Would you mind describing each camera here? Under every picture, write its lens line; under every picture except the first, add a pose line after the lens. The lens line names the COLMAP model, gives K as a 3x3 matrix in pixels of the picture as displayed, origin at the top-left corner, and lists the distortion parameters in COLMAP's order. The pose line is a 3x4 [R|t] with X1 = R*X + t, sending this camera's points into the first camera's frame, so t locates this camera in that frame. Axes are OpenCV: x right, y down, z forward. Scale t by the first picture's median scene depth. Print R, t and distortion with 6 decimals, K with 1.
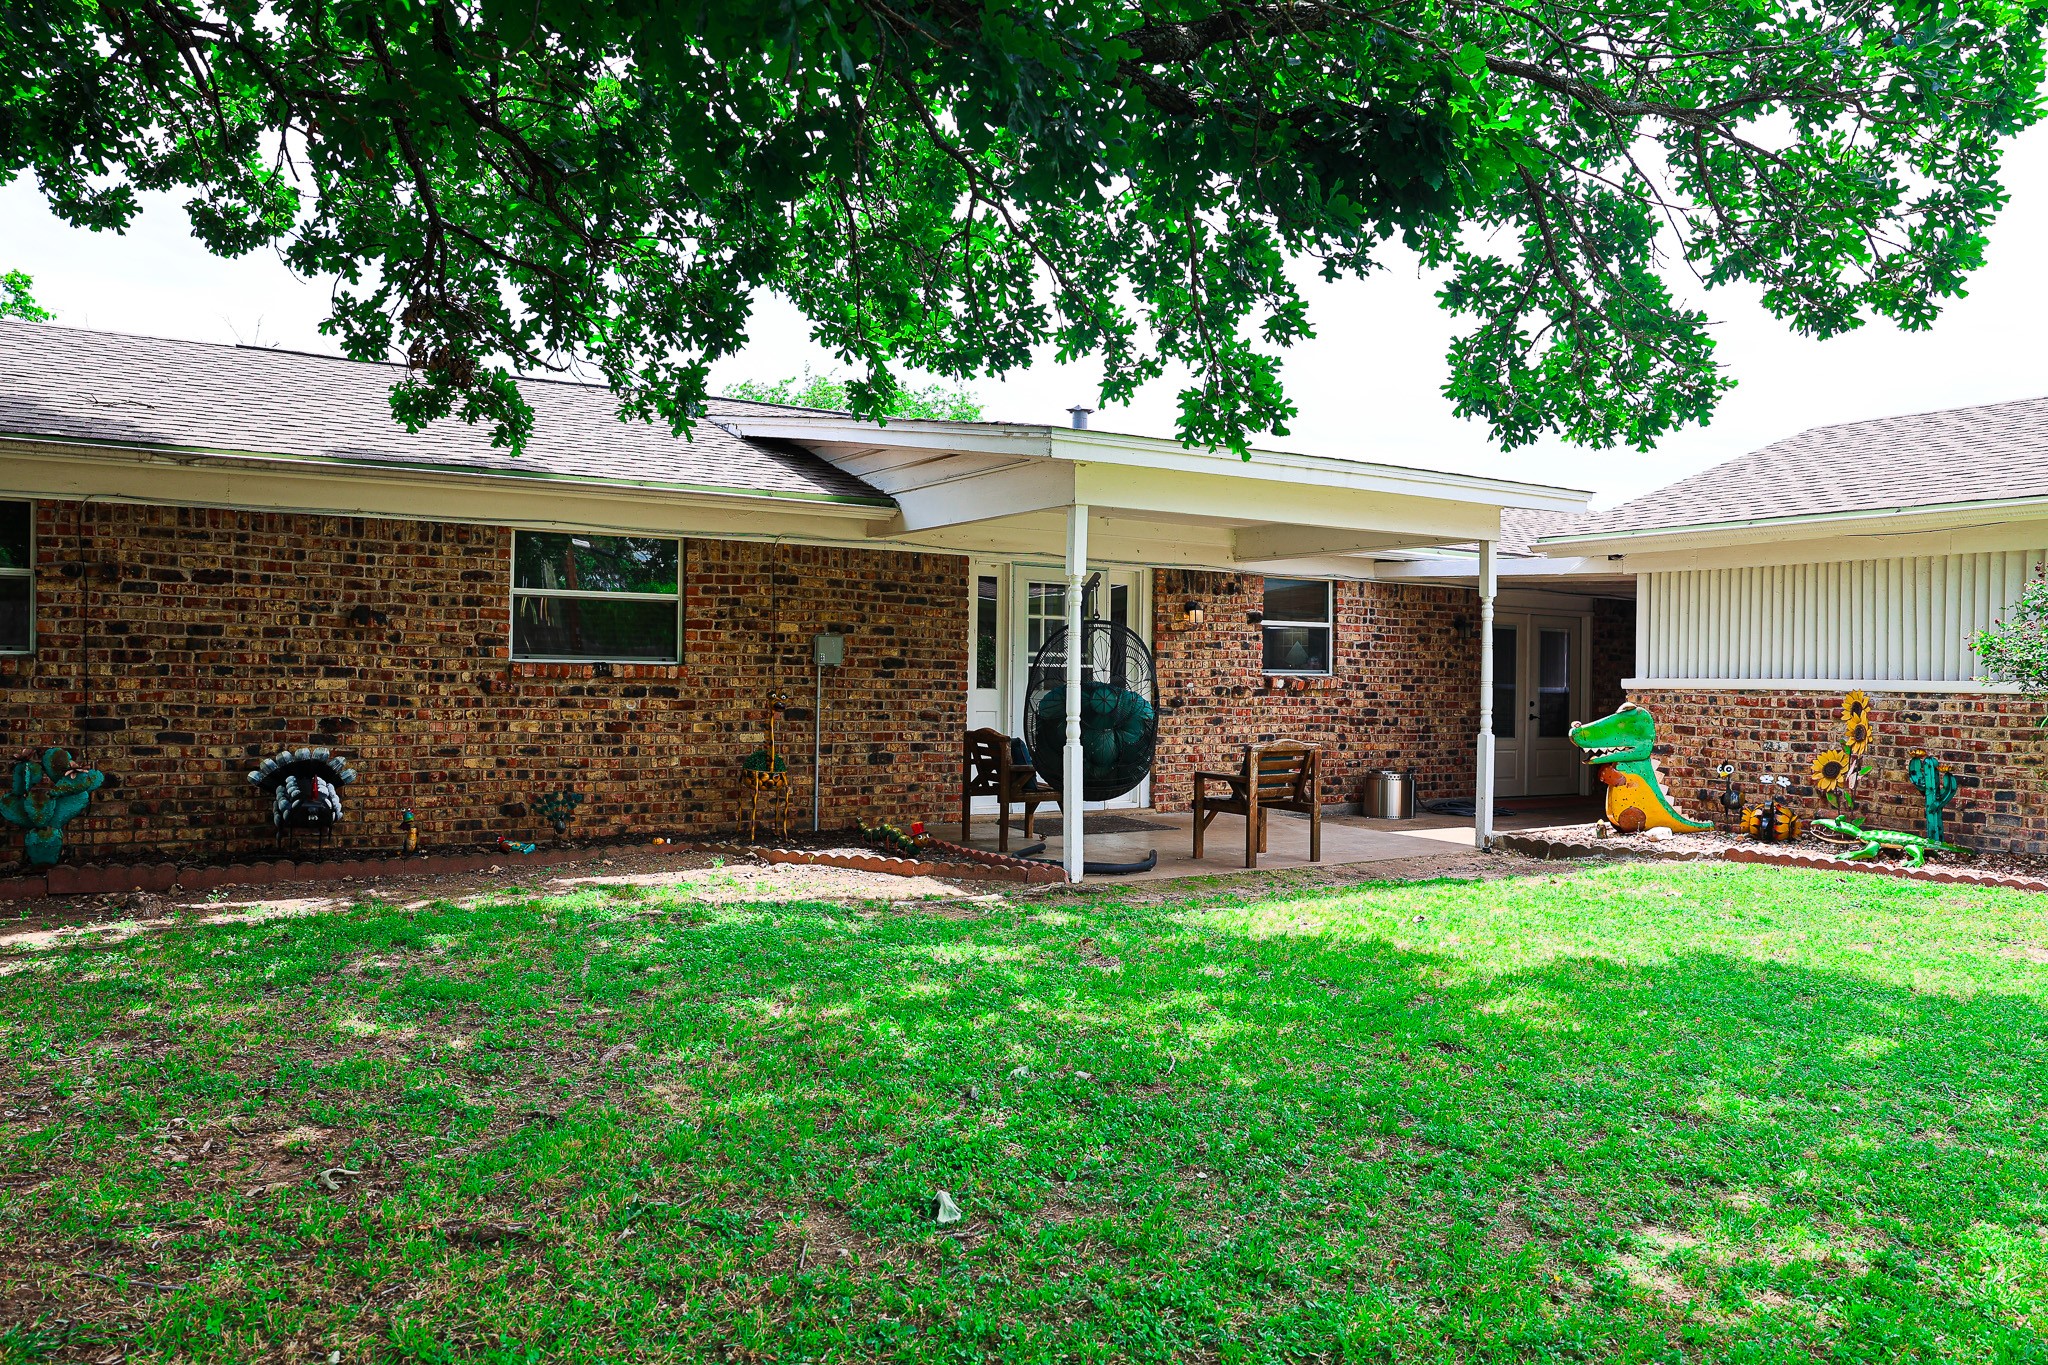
lens RADIAL K [[1417.0, 0, 1024.0], [0, 1417.0, 682.5], [0, 0, 1]] dist [-0.114783, 0.097903]
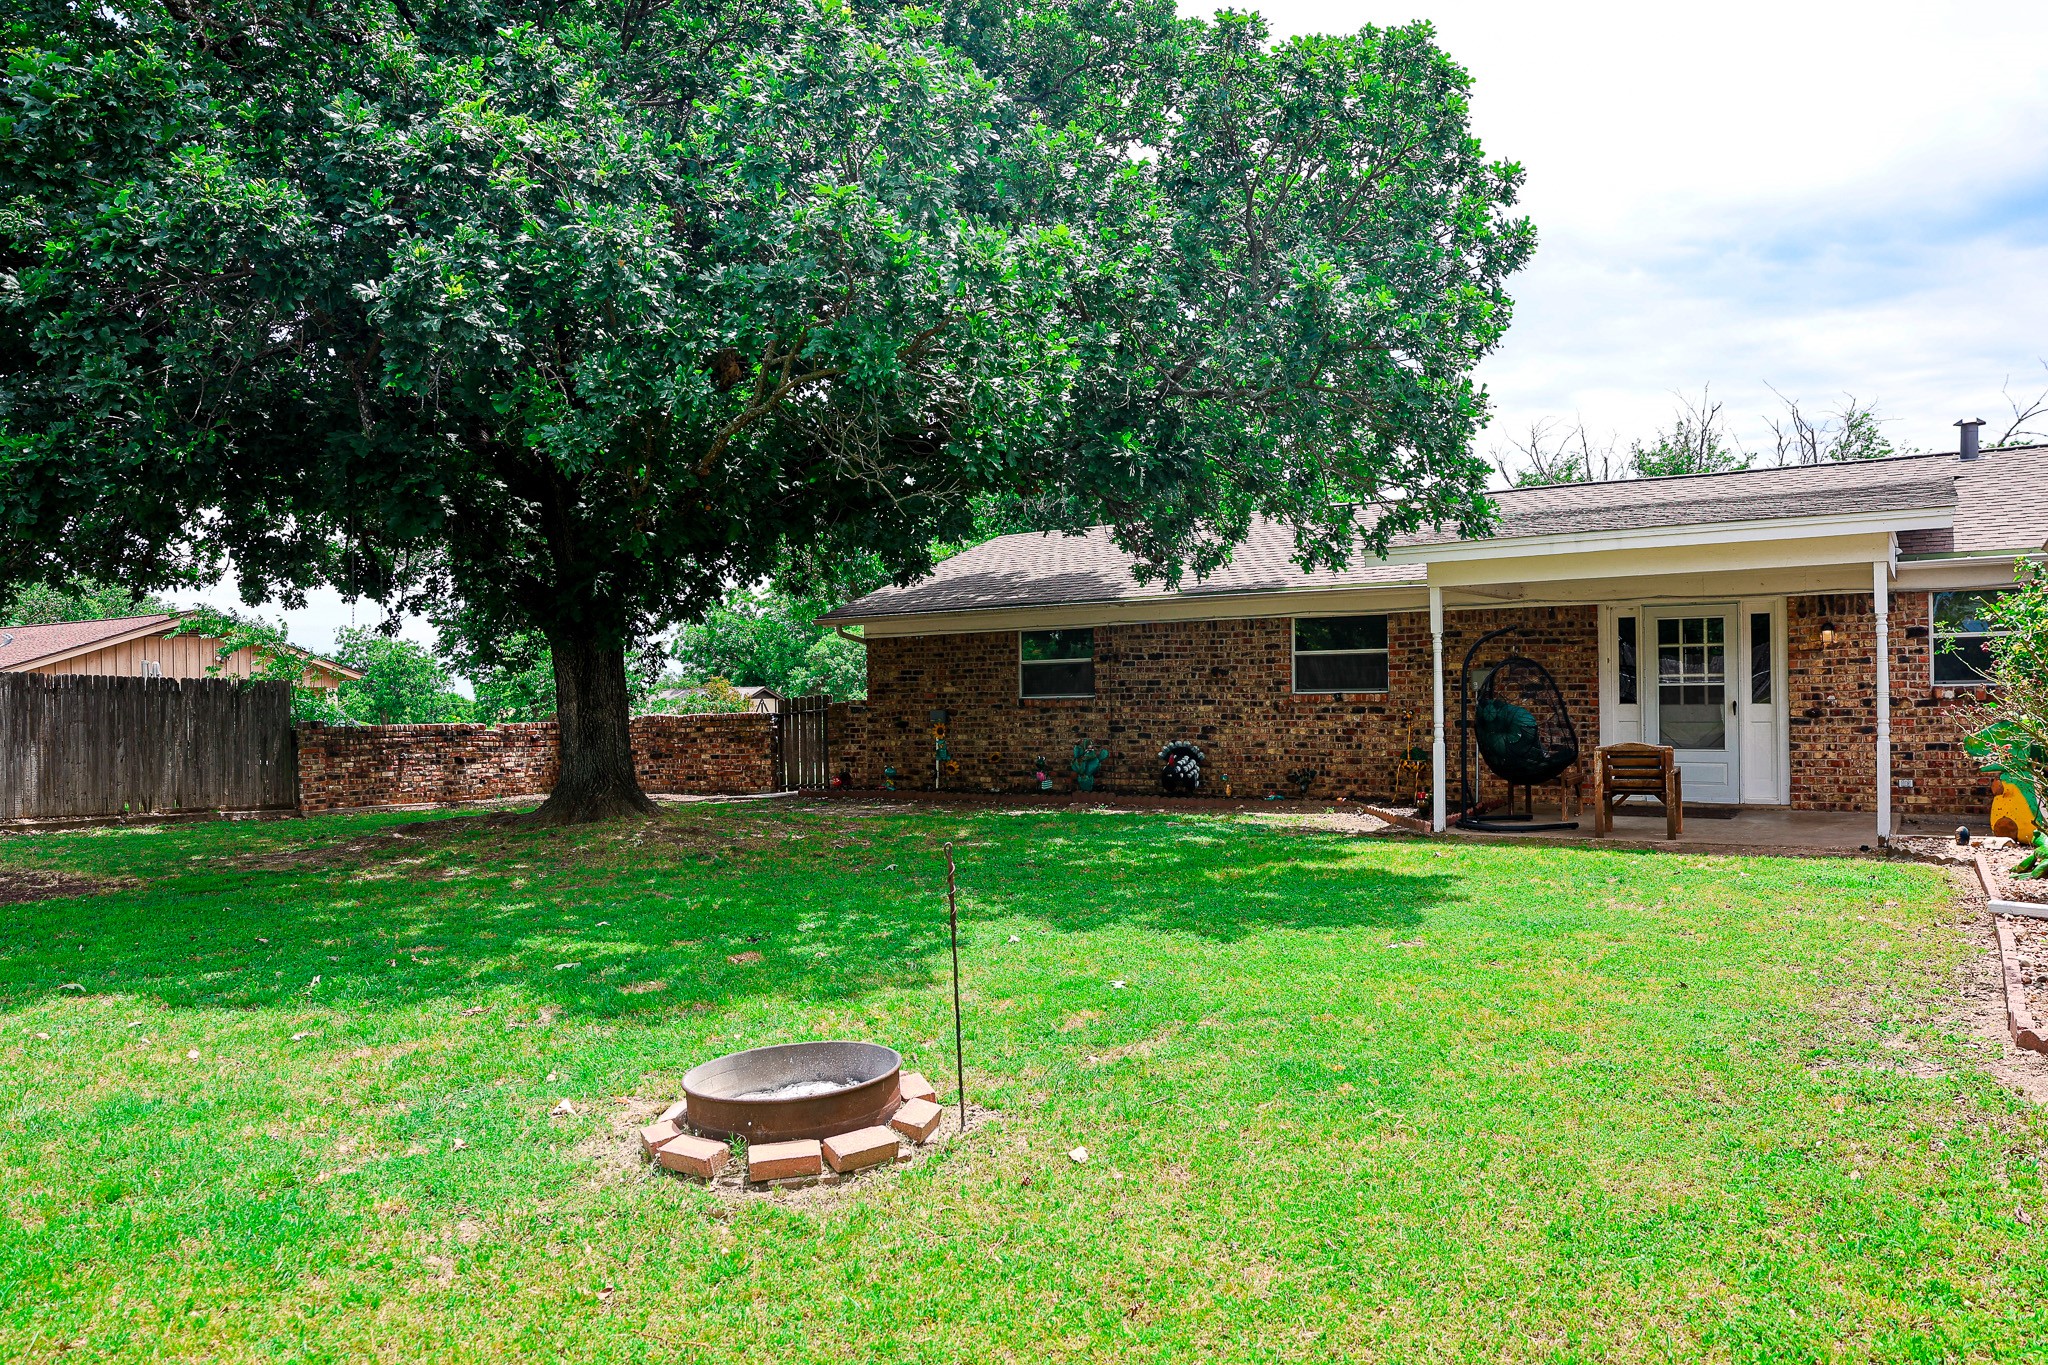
lens RADIAL K [[1417.0, 0, 1024.0], [0, 1417.0, 682.5], [0, 0, 1]] dist [-0.114783, 0.097903]
pose [[0.409939, -0.021064, -0.911870, 1.069727], [0.023706, 0.999642, -0.012435, -0.014657], [0.911805, -0.016519, 0.410291, -0.030852]]
